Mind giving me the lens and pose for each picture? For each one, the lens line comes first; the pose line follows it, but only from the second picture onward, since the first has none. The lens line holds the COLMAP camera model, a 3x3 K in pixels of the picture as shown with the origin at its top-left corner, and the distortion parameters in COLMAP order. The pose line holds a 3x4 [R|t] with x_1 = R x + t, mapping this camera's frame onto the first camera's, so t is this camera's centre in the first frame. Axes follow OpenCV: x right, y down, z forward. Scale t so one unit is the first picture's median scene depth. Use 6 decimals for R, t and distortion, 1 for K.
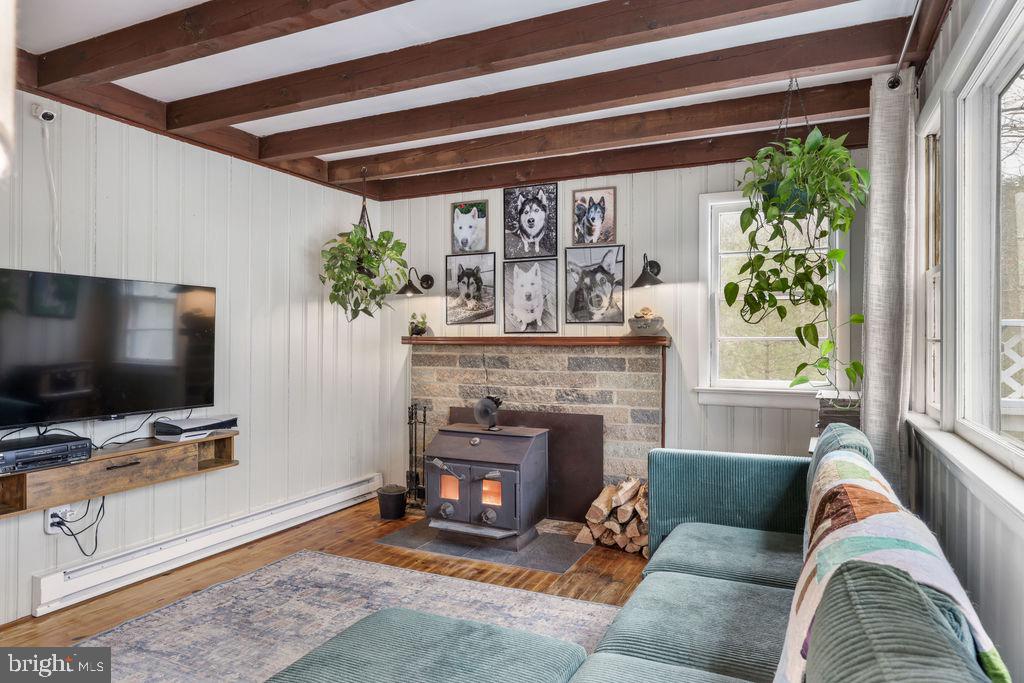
lens RADIAL K [[646.7, 0, 506.4], [0, 646.7, 339.8], [0, 0, 1]] dist [-0.001532, -0.002277]
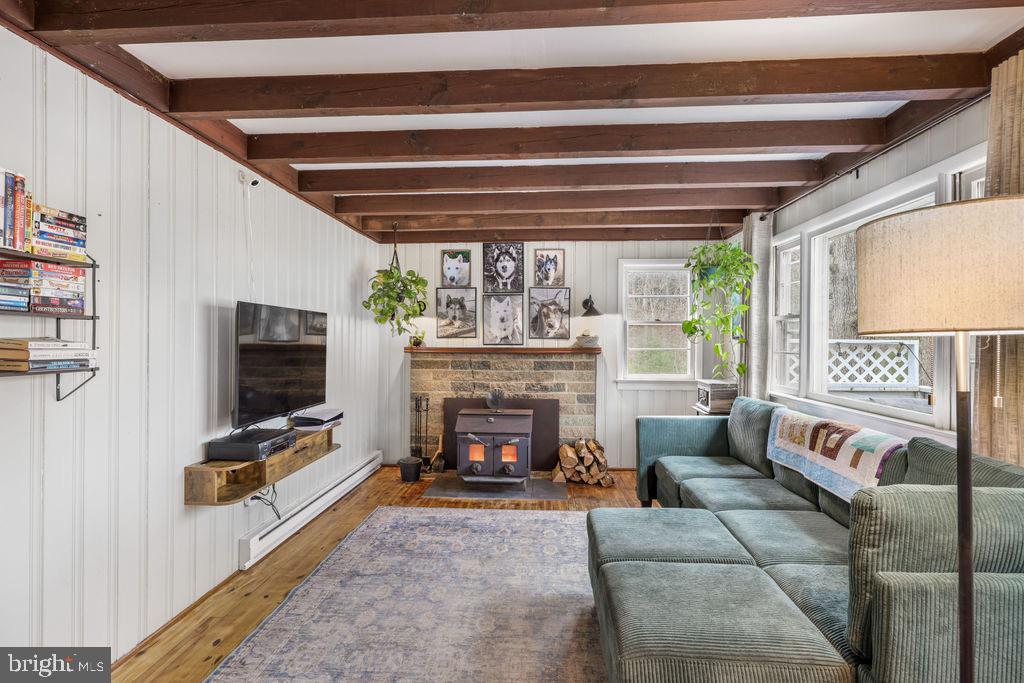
lens RADIAL K [[530.9, 0, 506.0], [0, 530.9, 348.7], [0, 0, 1]] dist [-0.003337, -0.000603]
pose [[0.929750, -0.004814, 0.368159, -0.418908], [-0.000275, 0.999905, 0.013768, -0.019144], [-0.368190, -0.012902, 0.929661, -0.114587]]
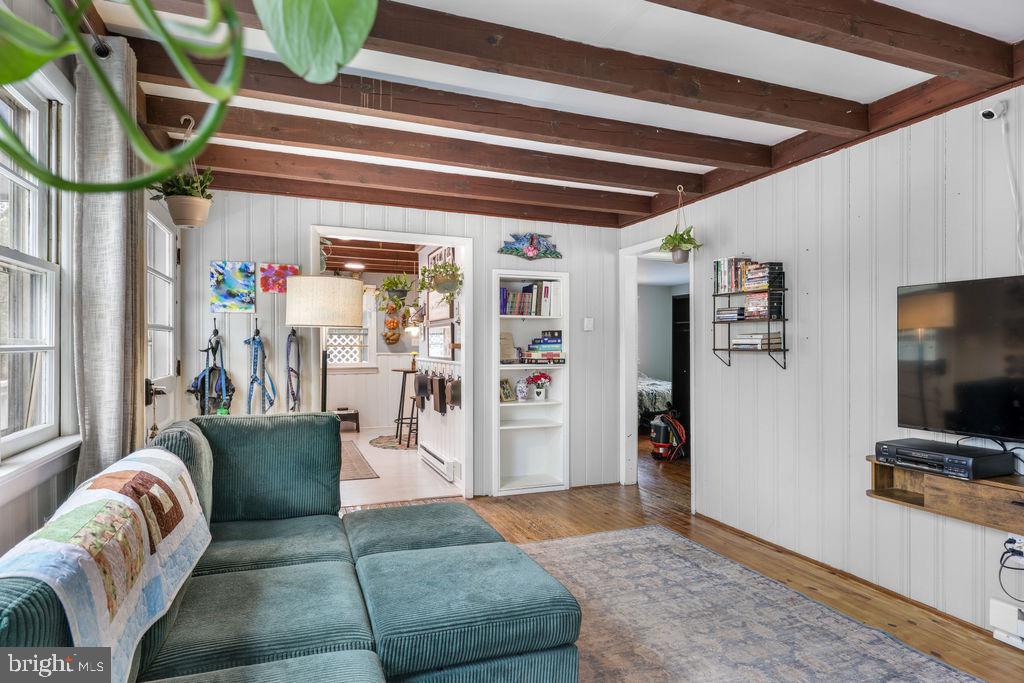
lens RADIAL K [[561.6, 0, 505.8], [0, 561.6, 338.8], [0, 0, 1]] dist [0.007844, 0.001639]
pose [[-0.689489, 0.005924, -0.724272, 0.260046], [0.013343, 0.999901, -0.004524, -0.015802], [0.724173, -0.012784, -0.689500, 0.705829]]
